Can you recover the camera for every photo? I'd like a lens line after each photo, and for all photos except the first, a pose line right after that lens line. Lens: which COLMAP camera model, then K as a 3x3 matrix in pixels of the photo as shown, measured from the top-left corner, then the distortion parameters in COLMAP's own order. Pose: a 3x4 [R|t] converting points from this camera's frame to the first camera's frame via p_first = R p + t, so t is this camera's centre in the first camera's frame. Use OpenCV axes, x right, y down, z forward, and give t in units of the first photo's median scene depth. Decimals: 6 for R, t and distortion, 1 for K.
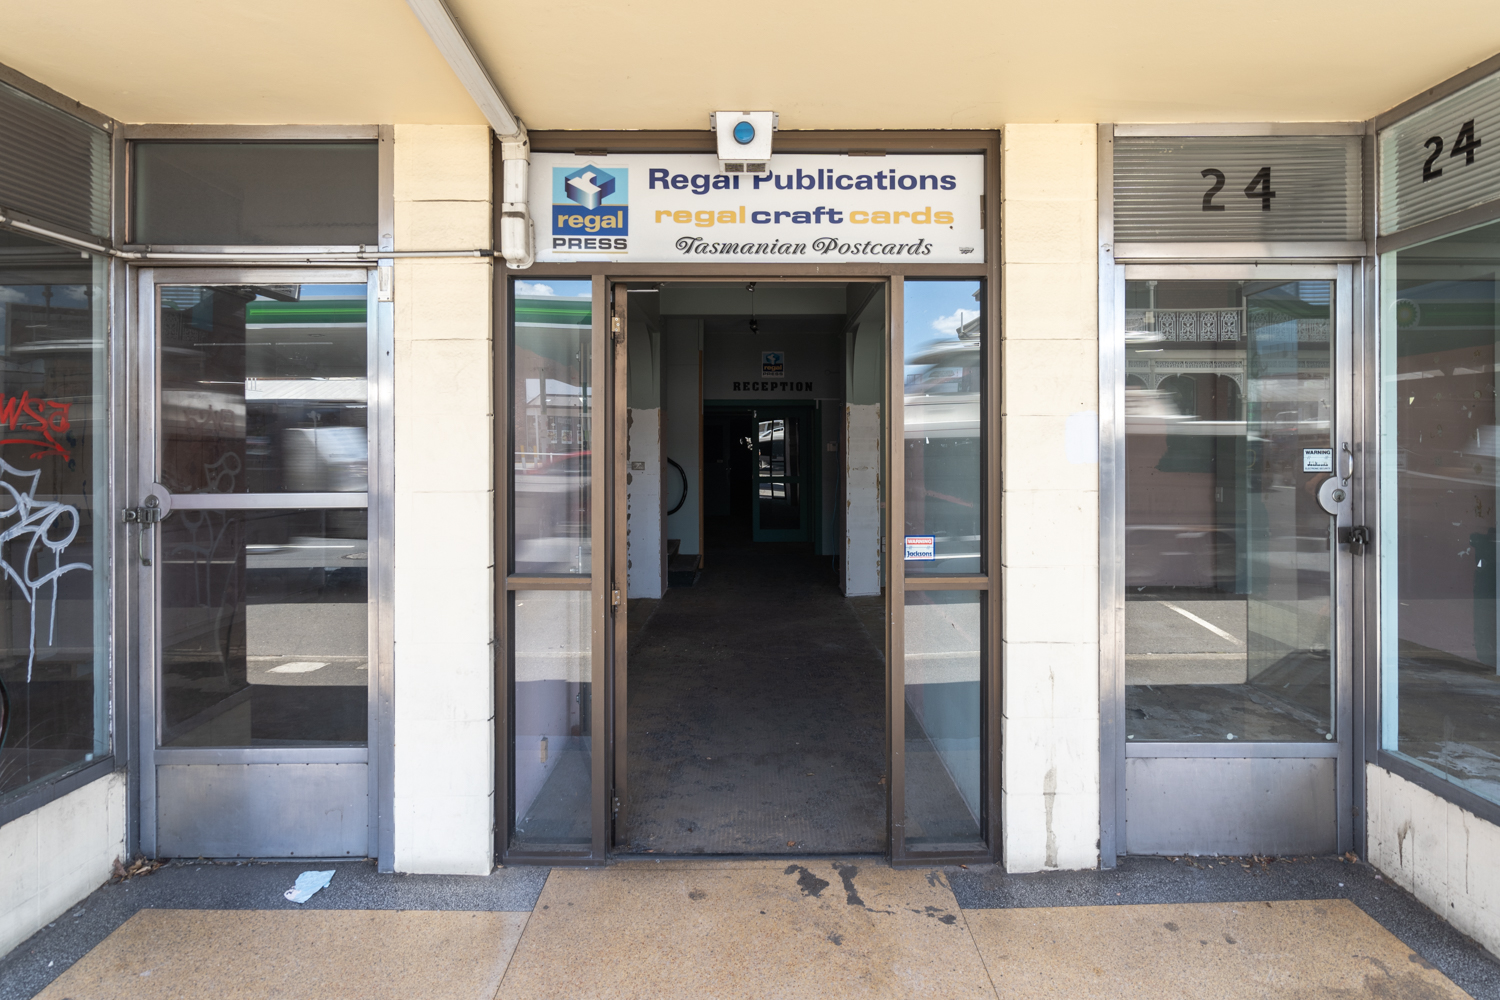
lens RADIAL K [[791.5, 0, 754.8], [0, 791.5, 446.8], [0, 0, 1]] dist [-0.000494, -0.000328]
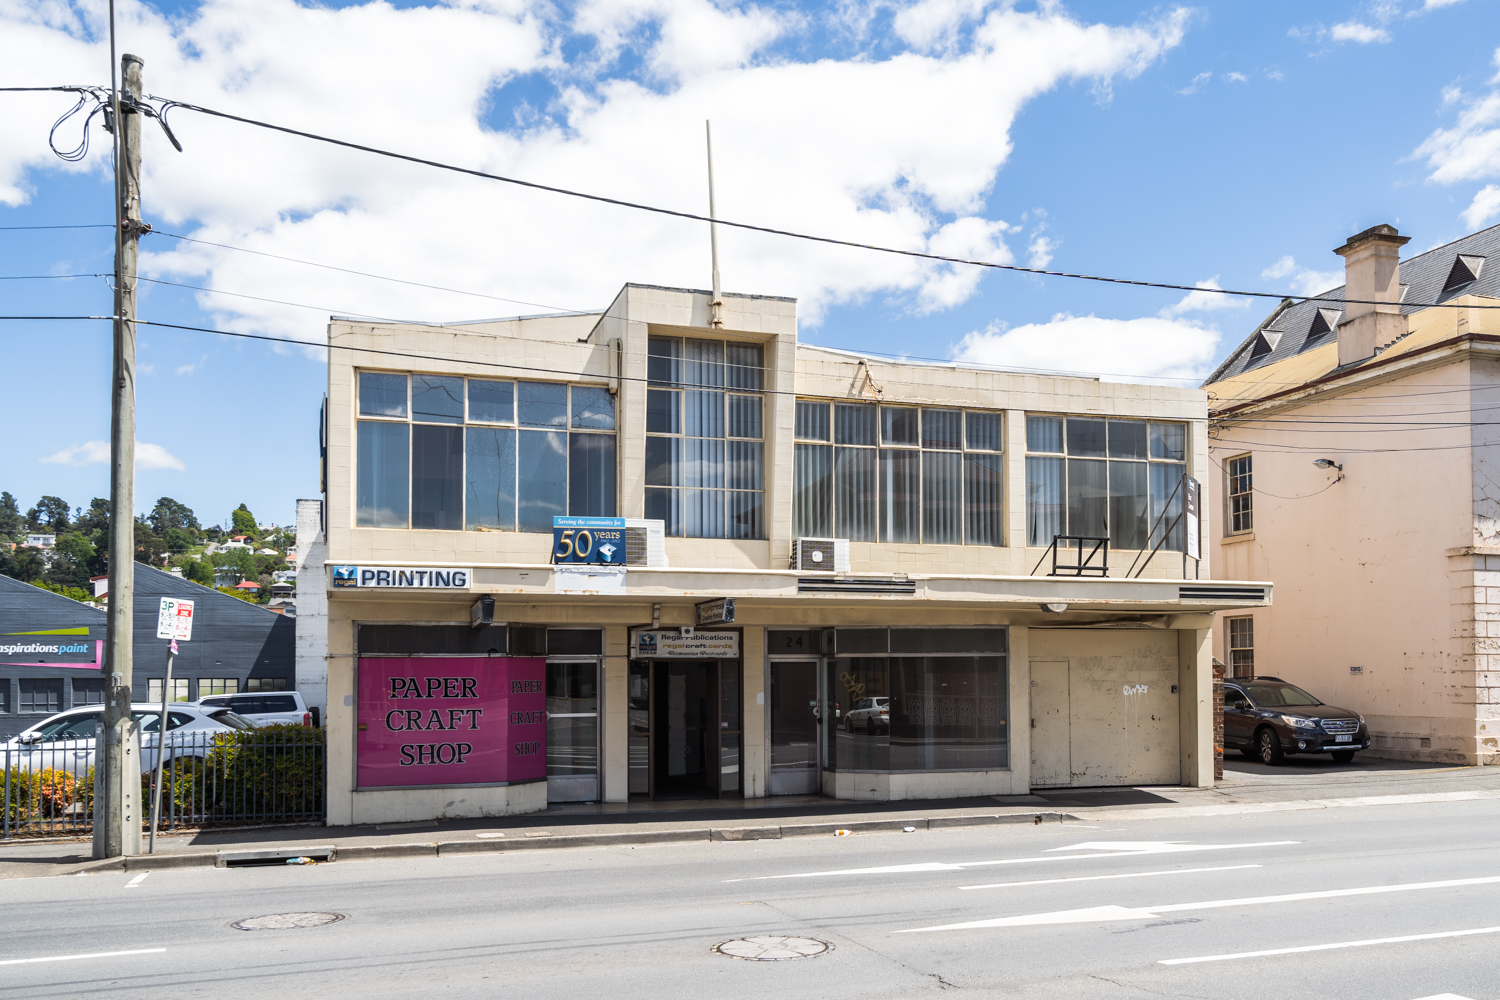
lens RADIAL K [[1312.9, 0, 751.2], [0, 1312.9, 612.6], [0, 0, 1]] dist [0.004515, 0.002419]
pose [[0.958580, 0.009855, 0.284653, -1.657137], [0.006089, 0.998464, -0.055075, -0.083322], [-0.284758, 0.054527, 0.957047, -5.779178]]
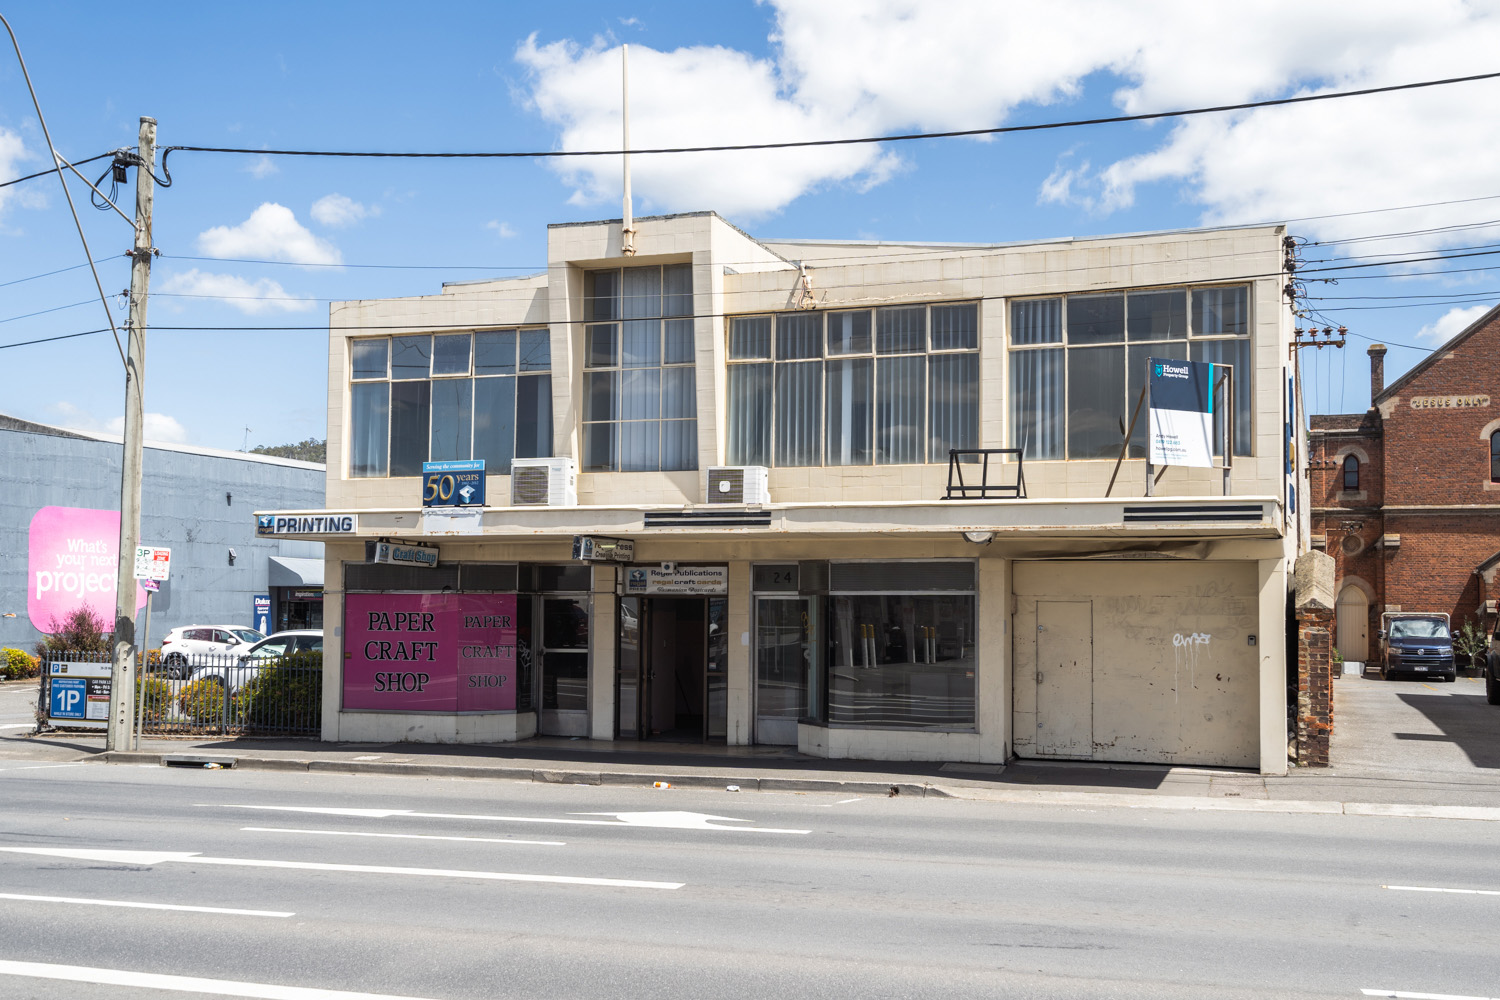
lens RADIAL K [[1467.6, 0, 750.0], [0, 1467.6, 500.0], [0, 0, 1]] dist [0.003857, -0.000166]
pose [[0.936345, -0.018133, -0.350613, 2.995677], [-0.008685, 0.997163, -0.074766, -0.153673], [0.350974, 0.073052, 0.933531, -5.896052]]
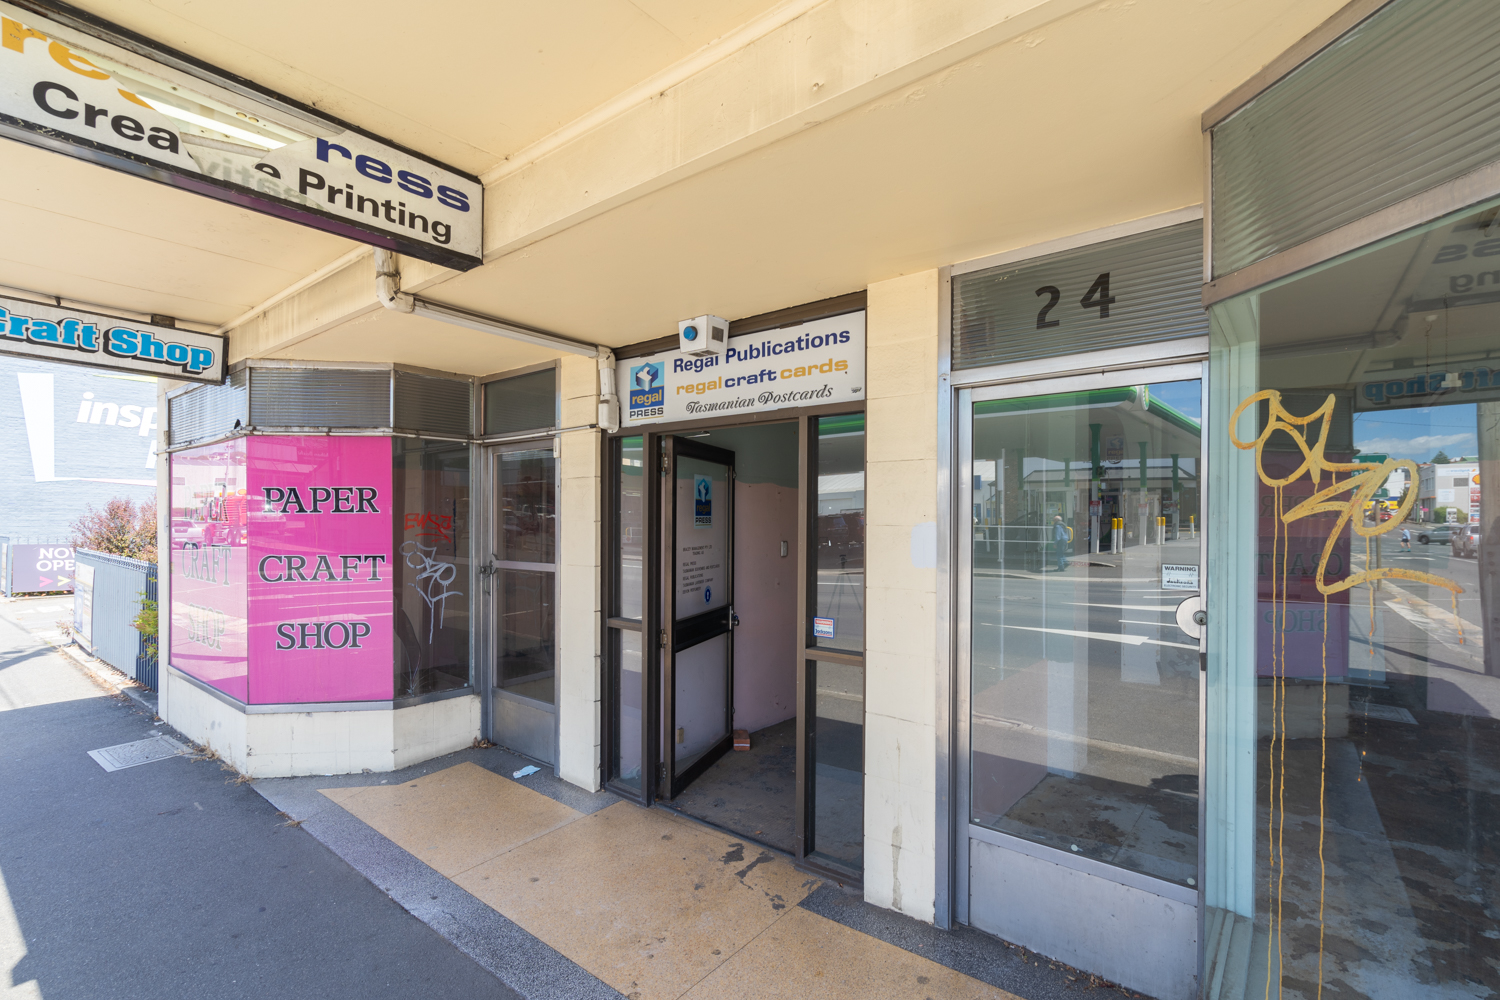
lens RADIAL K [[688.4, 0, 749.2], [0, 688.4, 519.9], [0, 0, 1]] dist [0.000384, 0.000189]
pose [[0.775003, 0.006953, -0.631919, 0.819274], [-0.003679, 0.999972, 0.006492, -0.052410], [0.631946, -0.002707, 0.775007, 0.064776]]
